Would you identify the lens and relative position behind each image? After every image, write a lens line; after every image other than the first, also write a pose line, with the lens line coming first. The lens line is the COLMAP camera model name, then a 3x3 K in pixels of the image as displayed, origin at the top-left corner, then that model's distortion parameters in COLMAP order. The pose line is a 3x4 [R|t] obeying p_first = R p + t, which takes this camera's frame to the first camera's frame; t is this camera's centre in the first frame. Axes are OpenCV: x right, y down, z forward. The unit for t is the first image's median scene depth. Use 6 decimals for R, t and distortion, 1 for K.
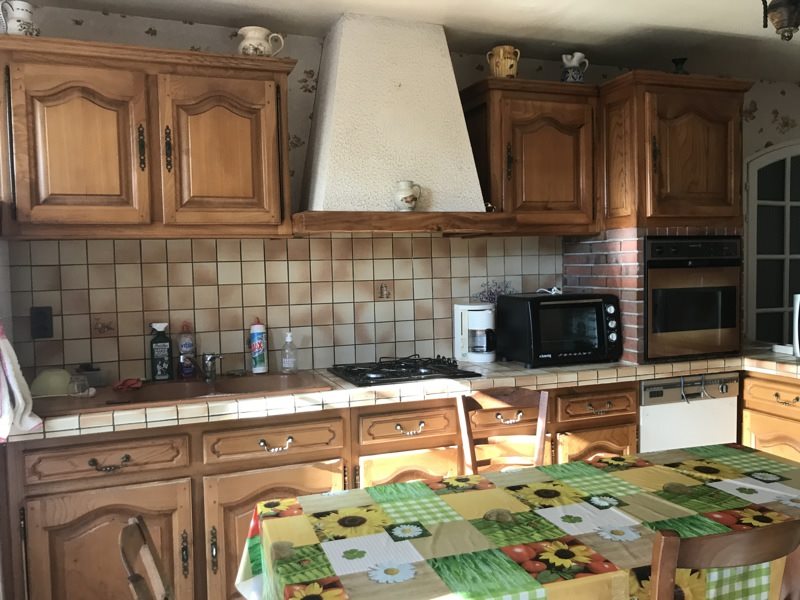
lens RADIAL K [[722.9, 0, 400.1], [0, 722.9, 311.1], [0, 0, 1]] dist [0.057462, -0.002864]
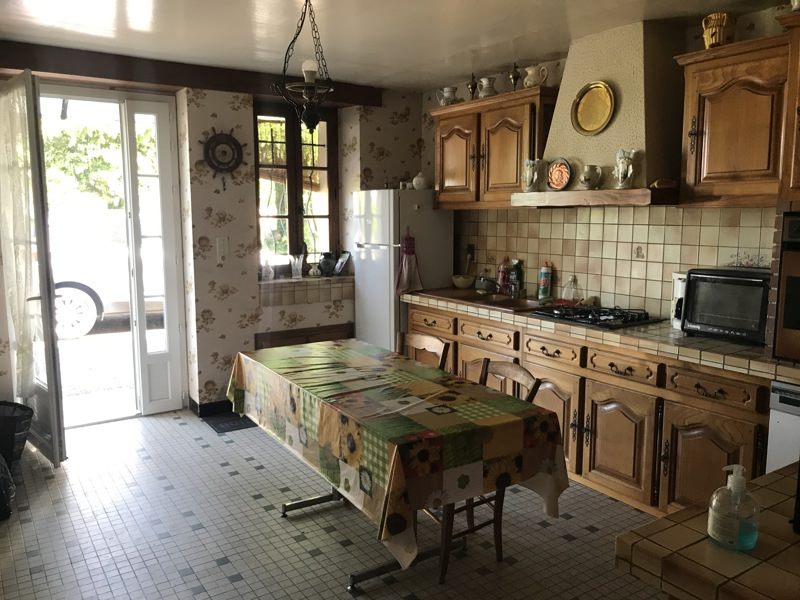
lens RADIAL K [[656.9, 0, 400.0], [0, 656.9, 300.0], [0, 0, 1]] dist [-0.003837, -0.003550]
pose [[0.257237, 0.147206, -0.955071, 0.948951], [-0.065445, 0.988714, 0.134764, -0.074908], [0.964130, 0.027838, 0.263967, 0.372016]]
